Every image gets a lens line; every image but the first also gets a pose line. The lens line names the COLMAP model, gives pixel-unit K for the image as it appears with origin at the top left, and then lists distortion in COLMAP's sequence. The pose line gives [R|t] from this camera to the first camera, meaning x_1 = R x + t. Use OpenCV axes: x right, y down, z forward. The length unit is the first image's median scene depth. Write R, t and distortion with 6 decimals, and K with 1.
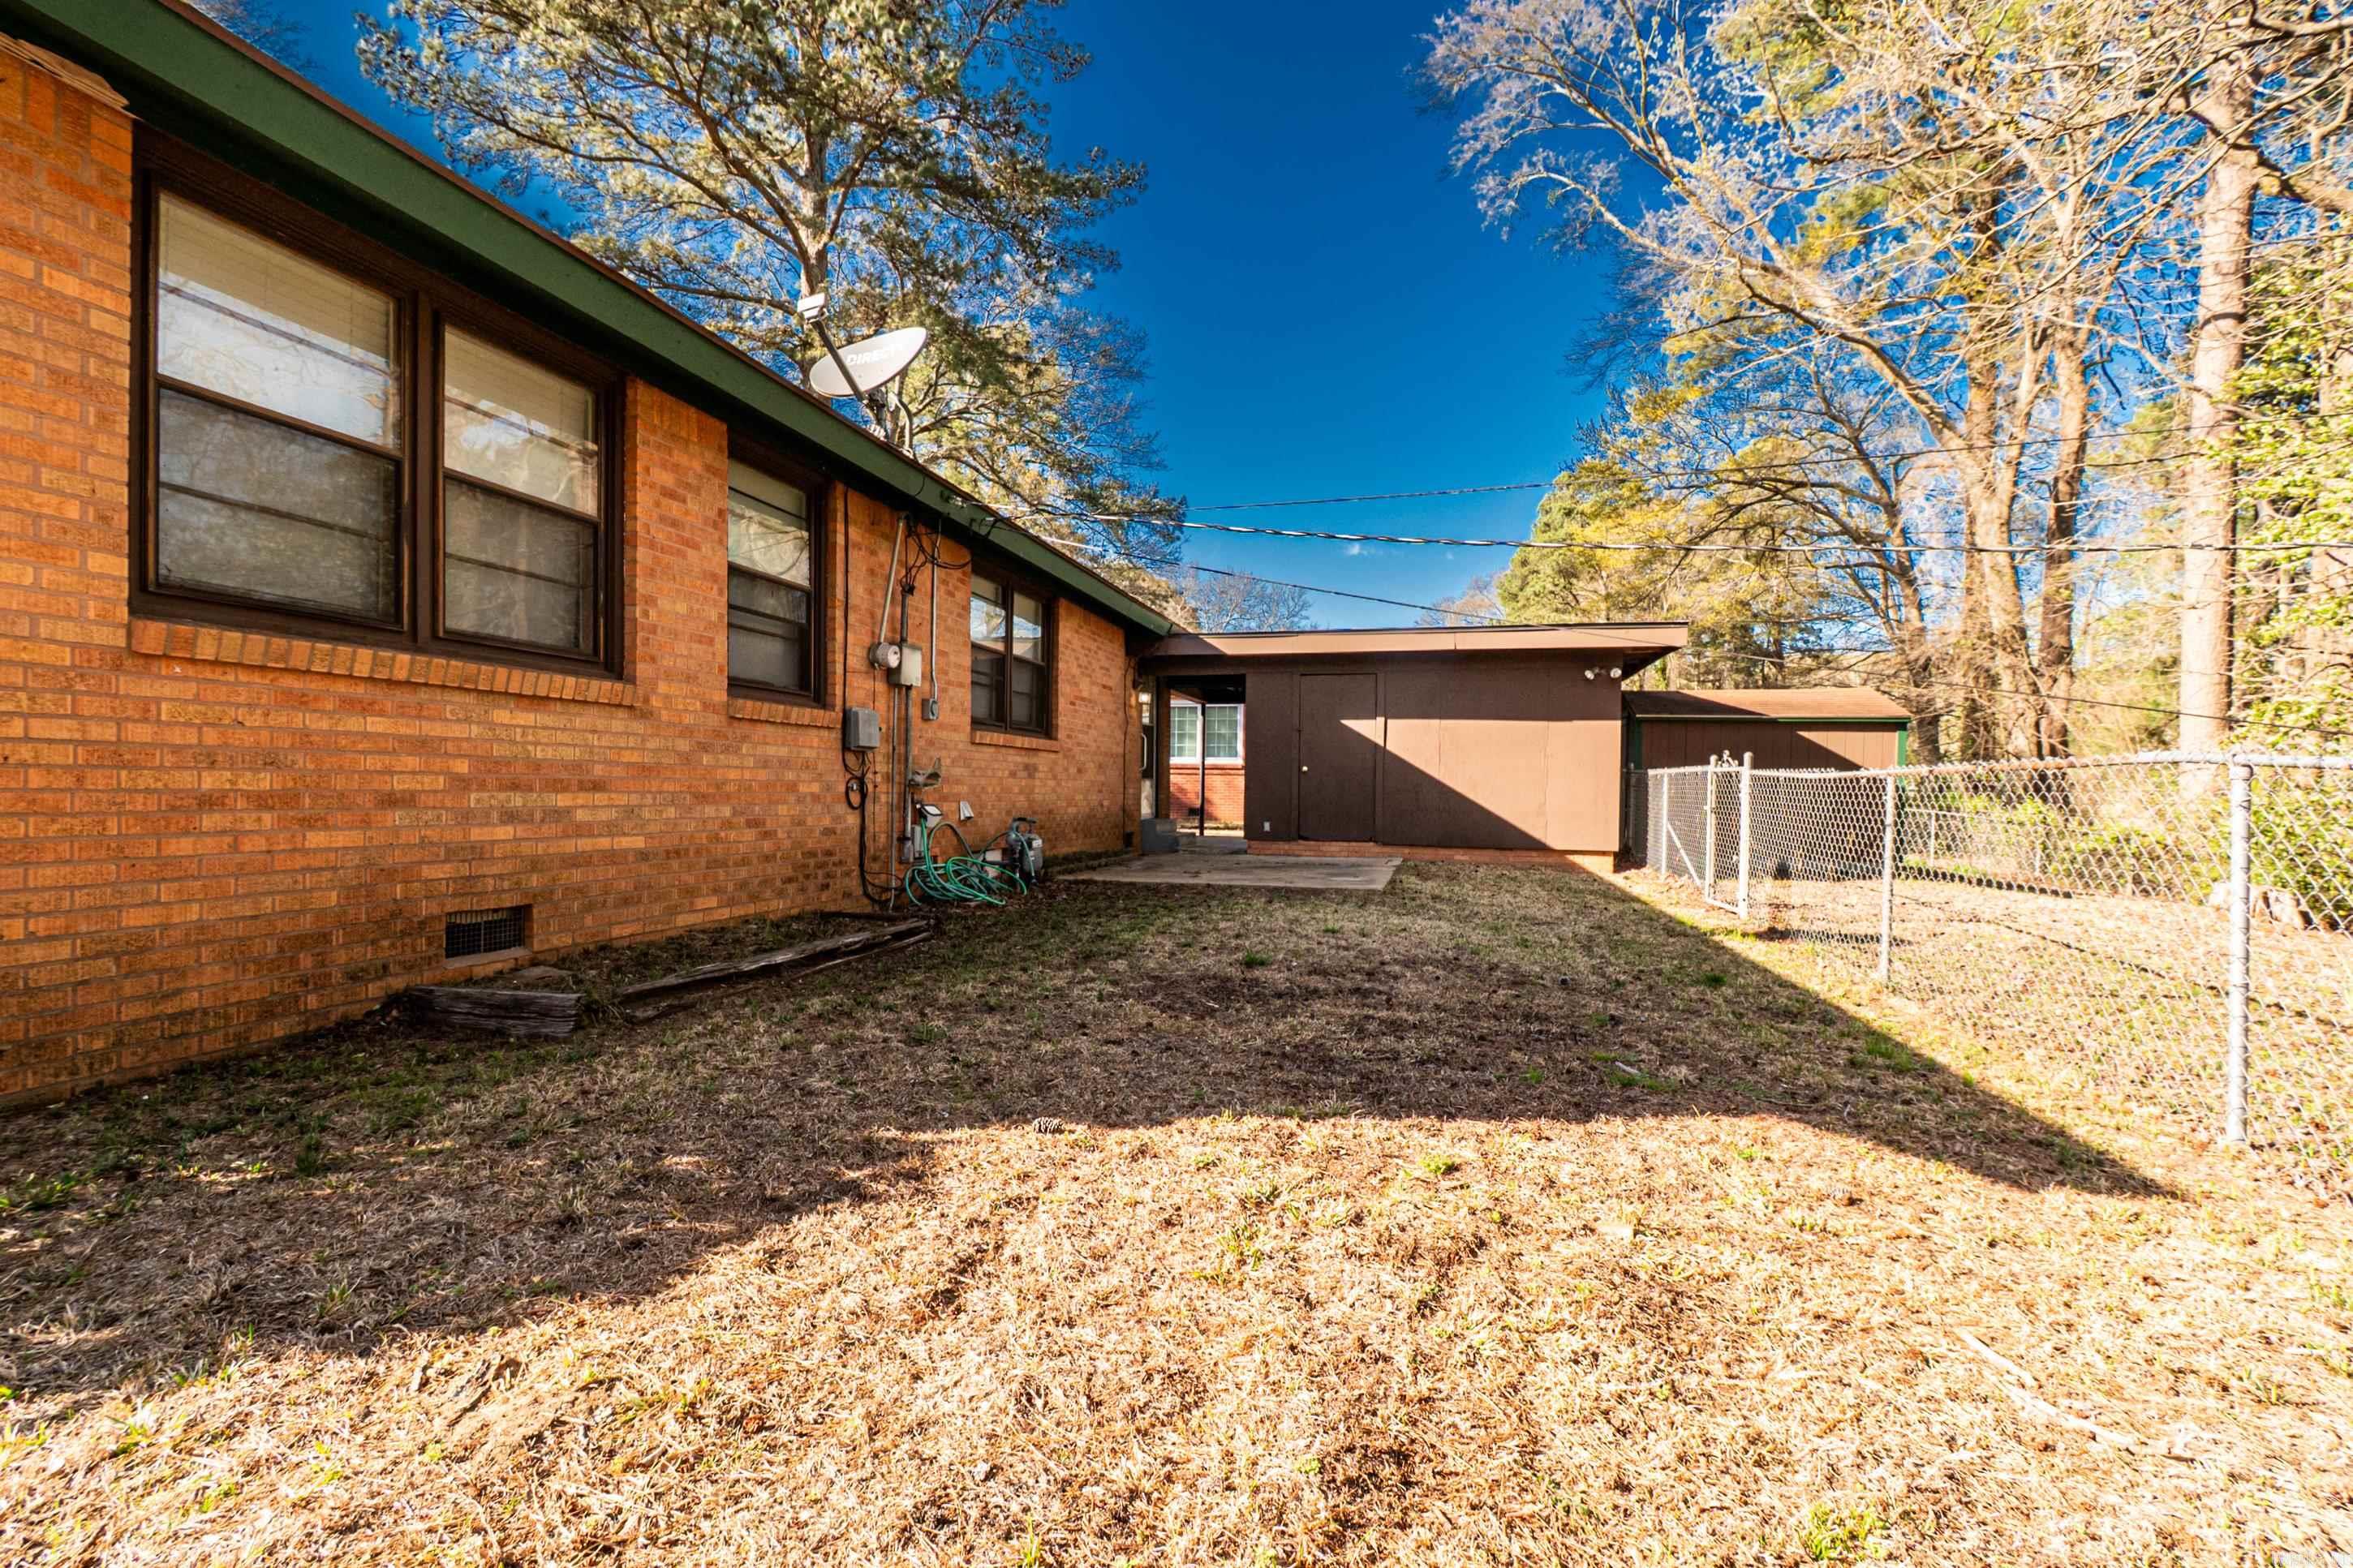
lens RADIAL K [[1044.0, 0, 1185.7], [0, 1044.0, 796.5], [0, 0, 1]] dist [0.012253, -0.005507]
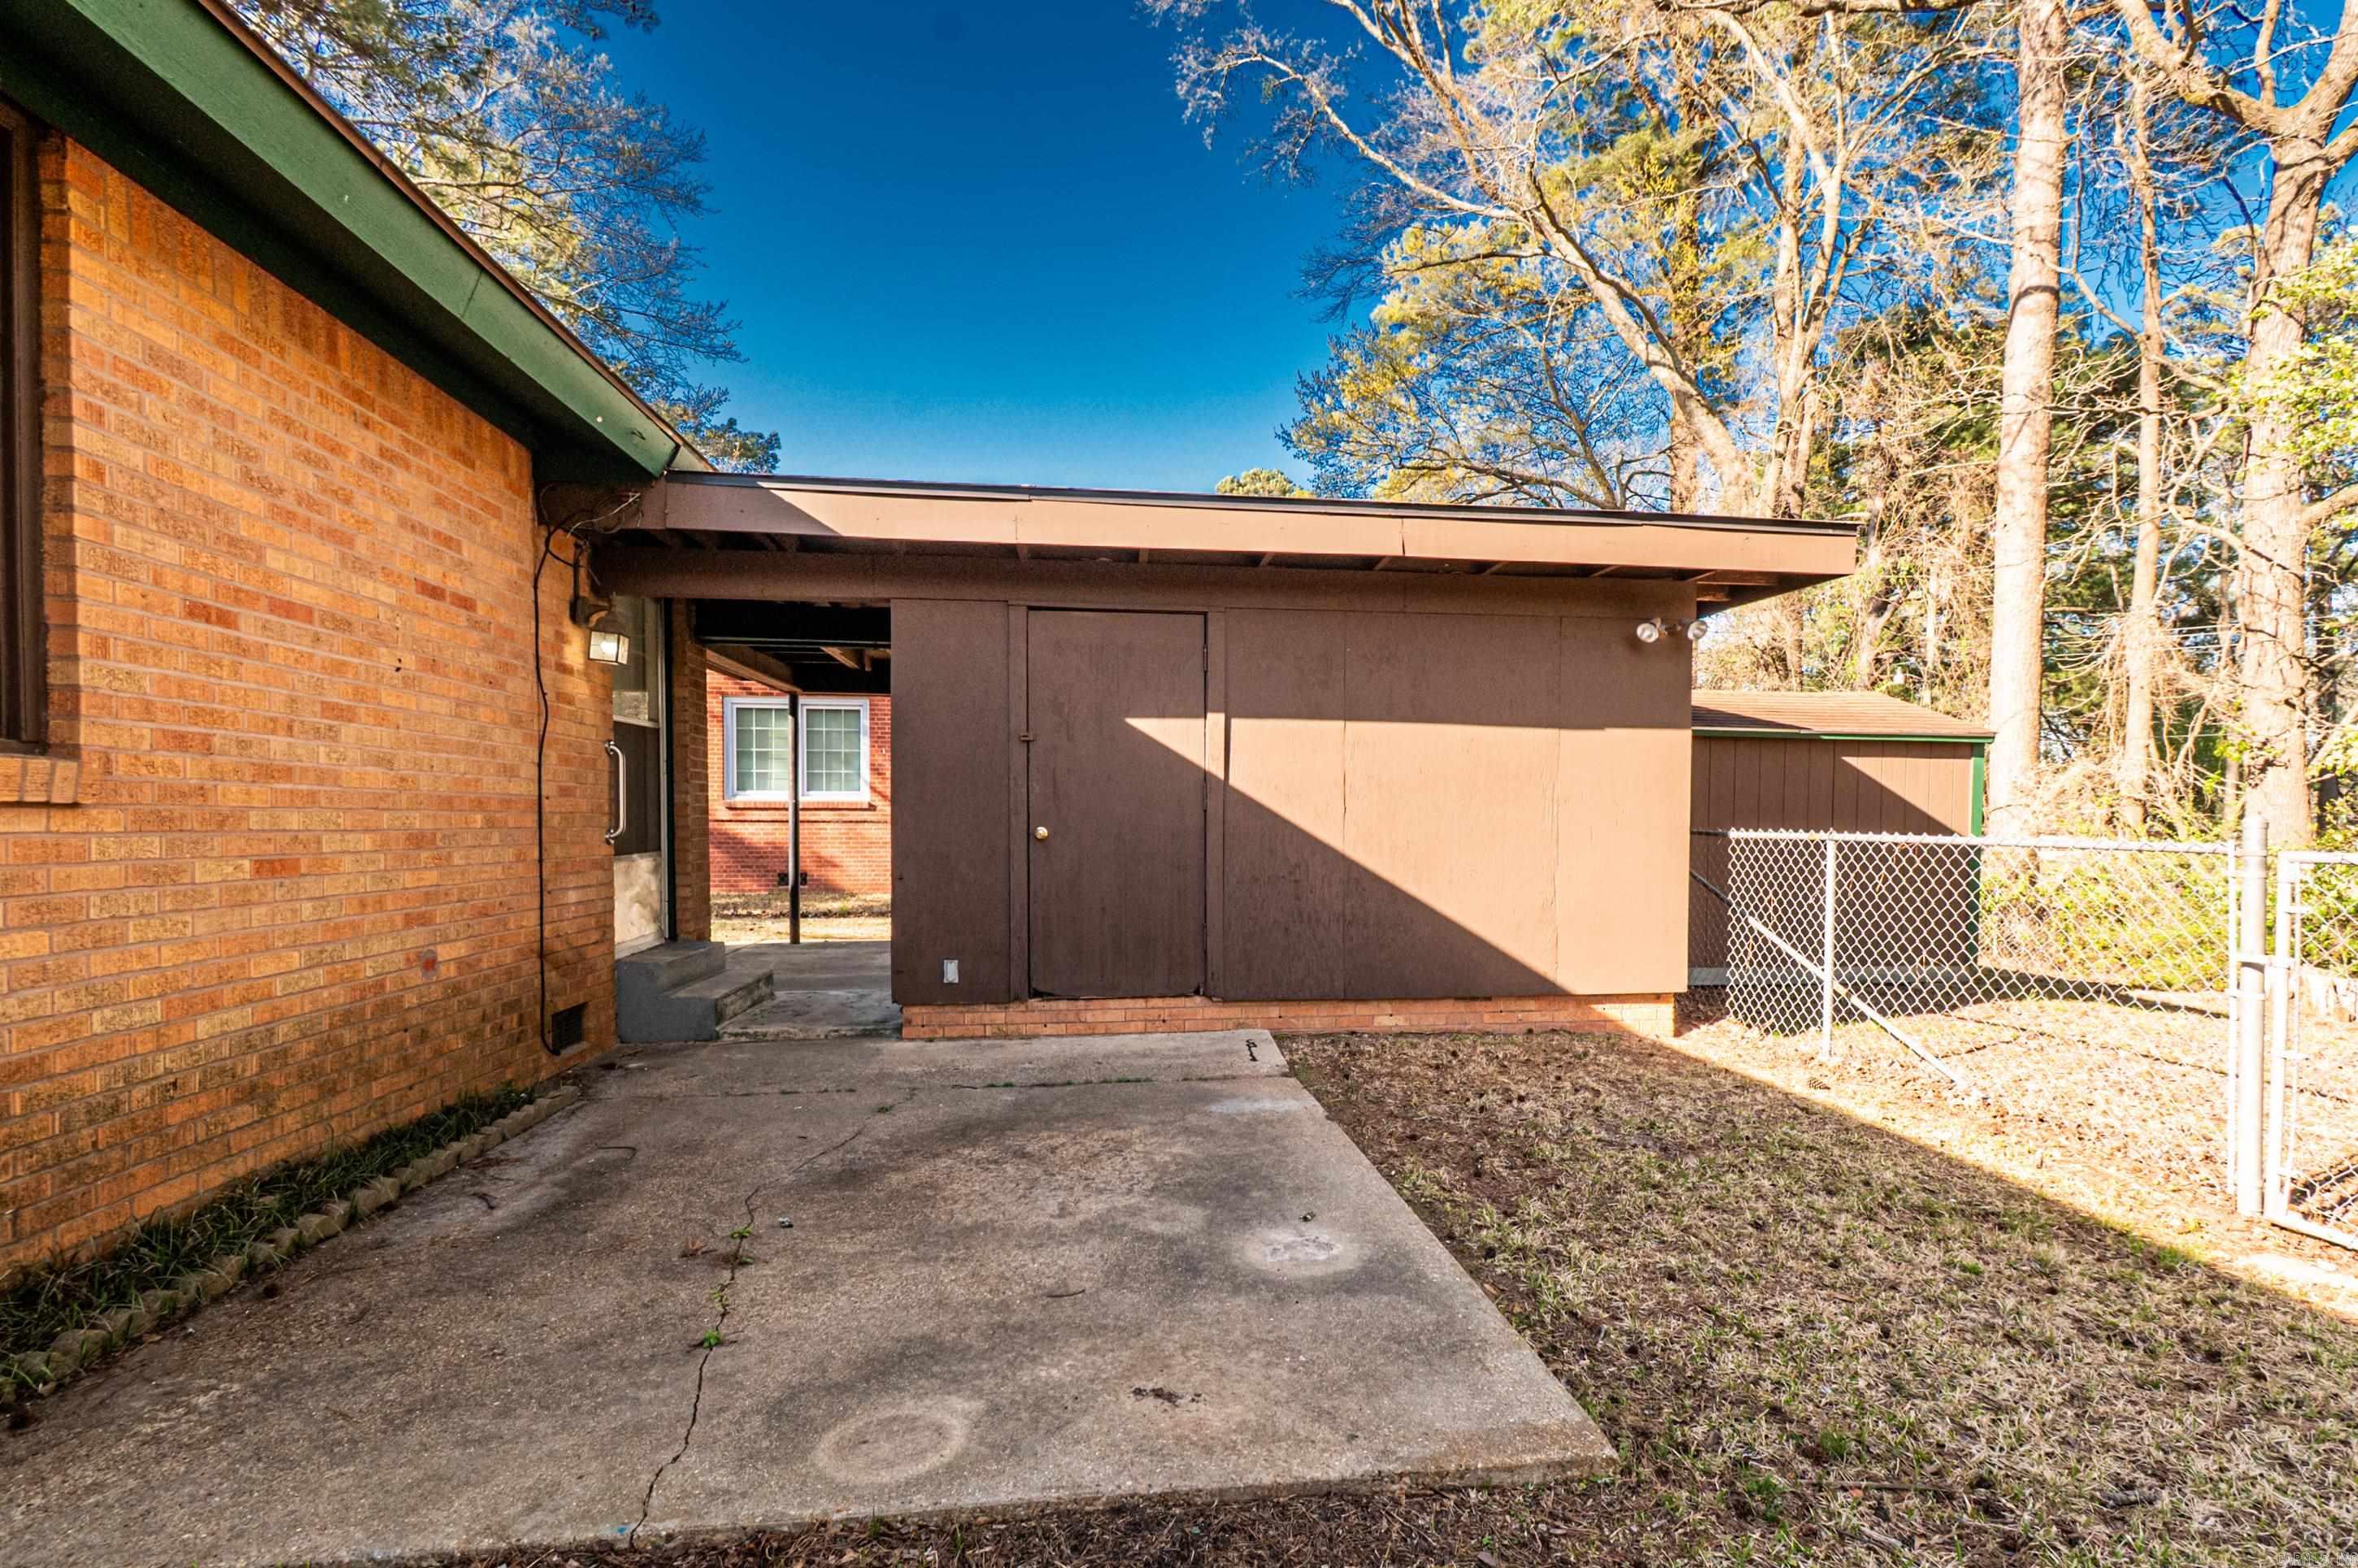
lens RADIAL K [[1024.8, 0, 1232.2], [0, 1024.8, 817.3], [0, 0, 1]] dist [0.001253, 0.000137]
pose [[0.923883, -0.013855, 0.382424, 0.026964], [0.011175, 0.999895, 0.009228, -0.035052], [-0.382512, -0.004252, 0.923941, 0.582371]]
